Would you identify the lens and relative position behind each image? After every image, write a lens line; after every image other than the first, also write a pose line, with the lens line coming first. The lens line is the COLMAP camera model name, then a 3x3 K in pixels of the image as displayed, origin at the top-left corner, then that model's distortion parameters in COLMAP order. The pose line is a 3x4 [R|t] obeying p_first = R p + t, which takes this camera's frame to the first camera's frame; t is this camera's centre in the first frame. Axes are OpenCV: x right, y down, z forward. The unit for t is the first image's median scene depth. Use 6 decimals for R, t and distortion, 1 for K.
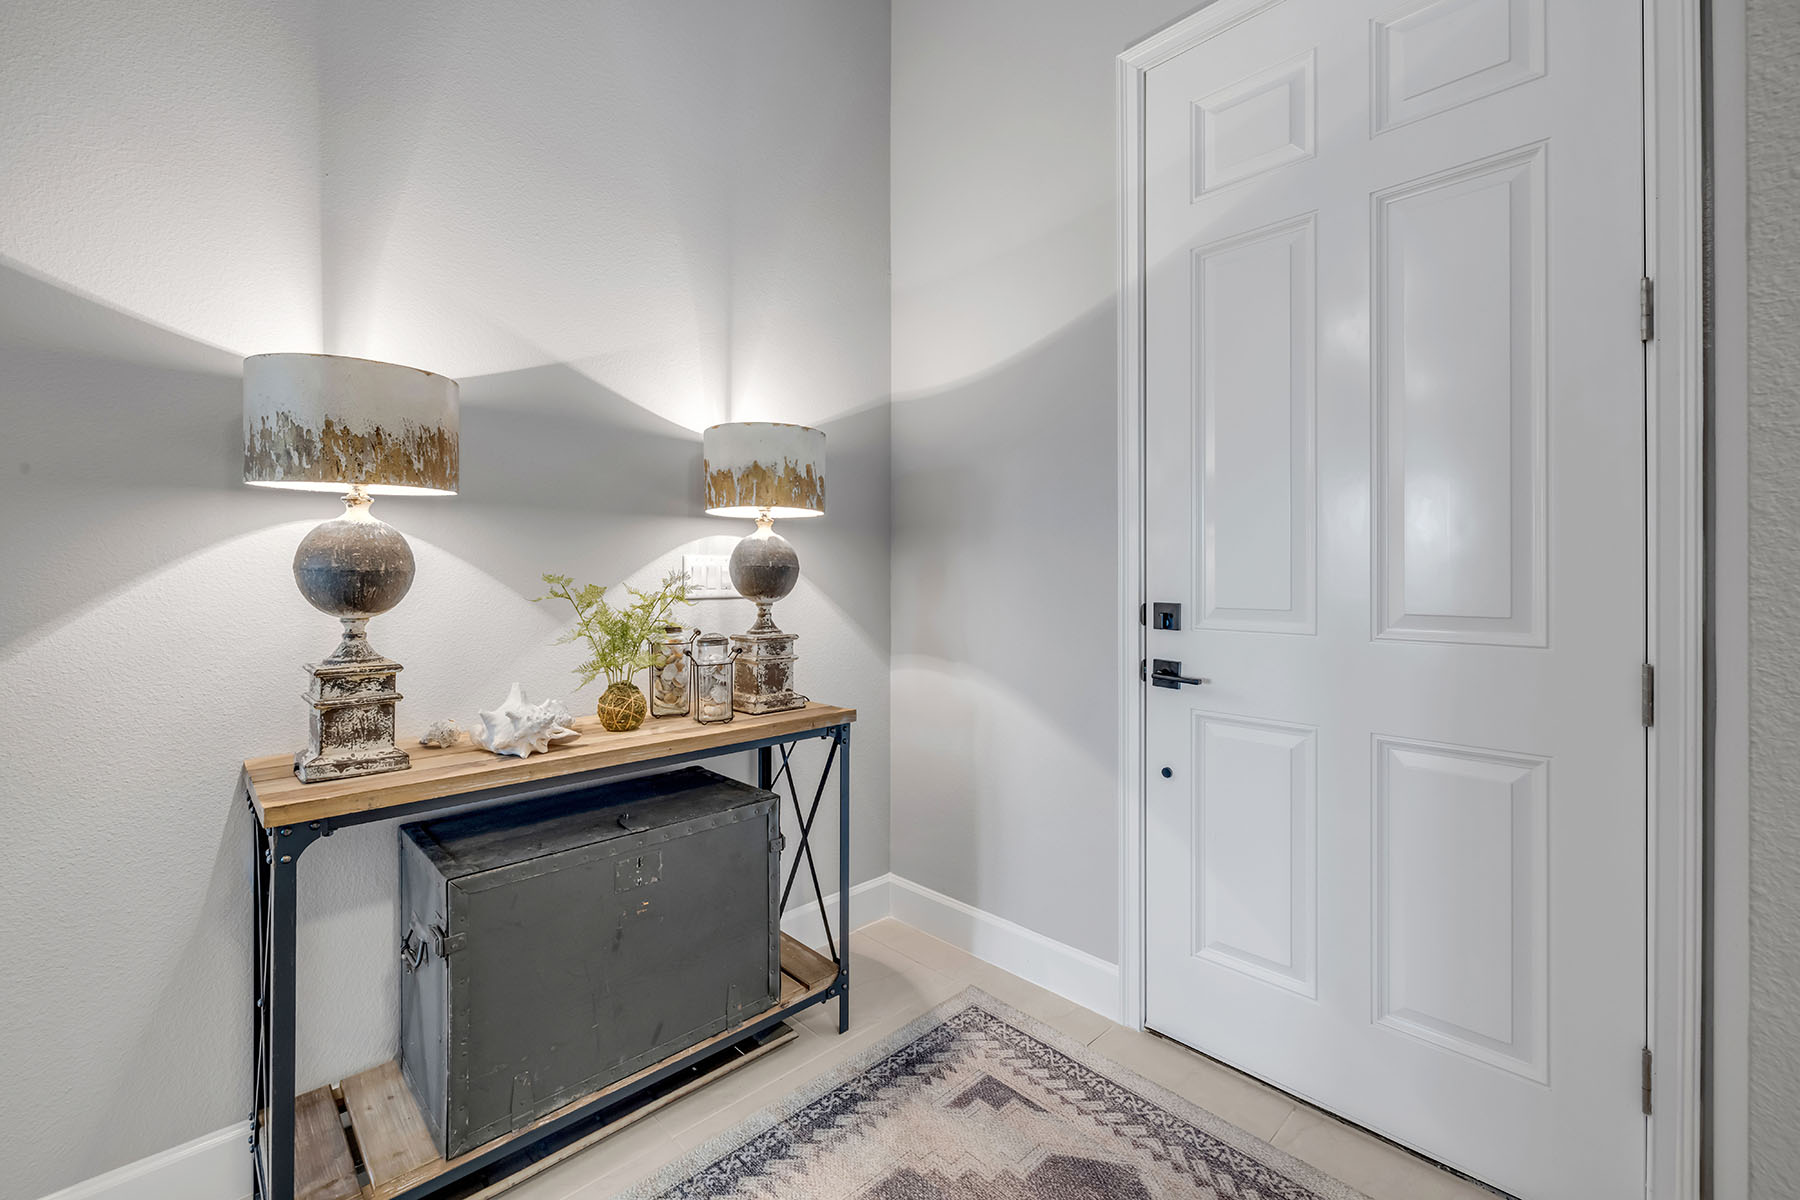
lens RADIAL K [[763.4, 0, 883.5], [0, 763.4, 567.5], [0, 0, 1]] dist [-0.001280, -0.000325]
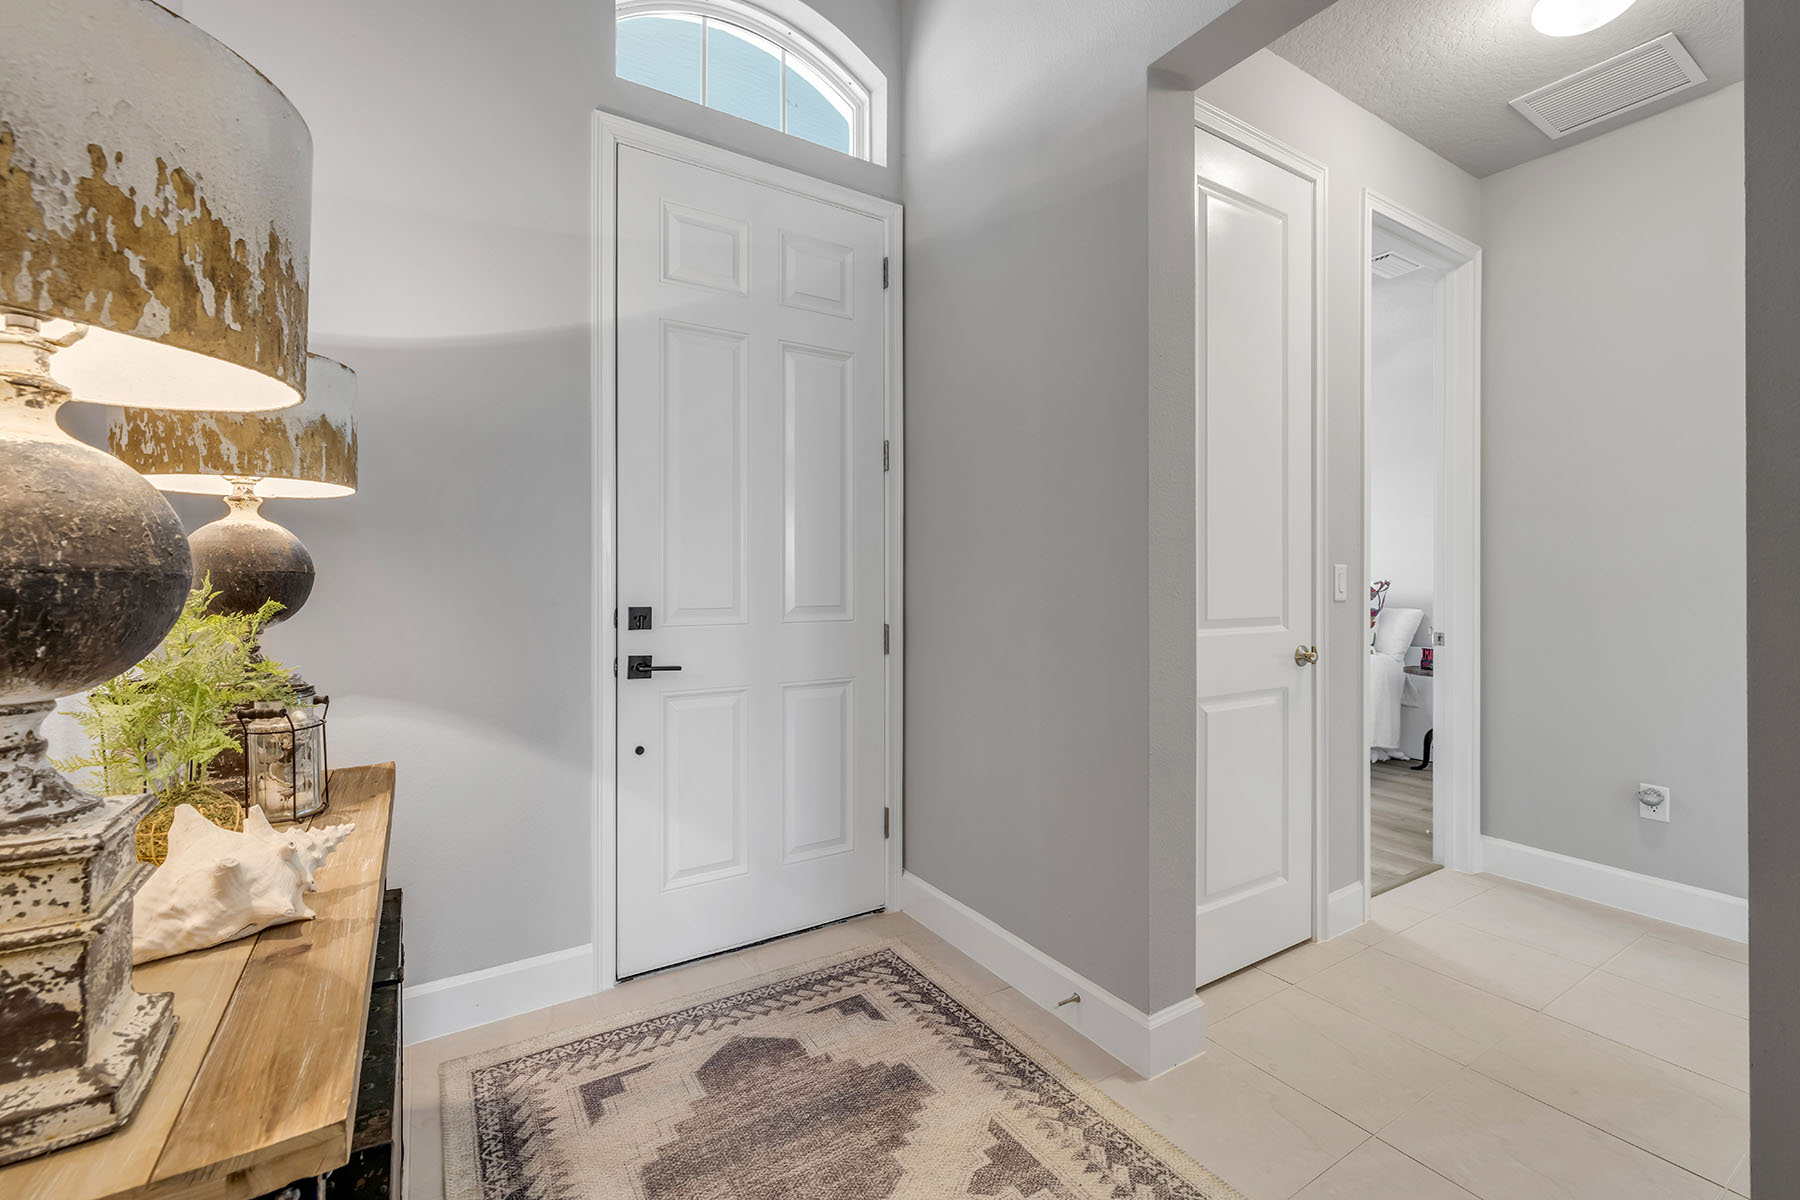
lens RADIAL K [[763.4, 0, 918.5], [0, 763.4, 576.7], [0, 0, 1]] dist [-0.001280, -0.000325]
pose [[0.179920, 0.005191, 0.983668, -0.772031], [-0.002345, 0.999985, -0.004849, 0.004369], [-0.983678, -0.001434, 0.179930, 0.390412]]
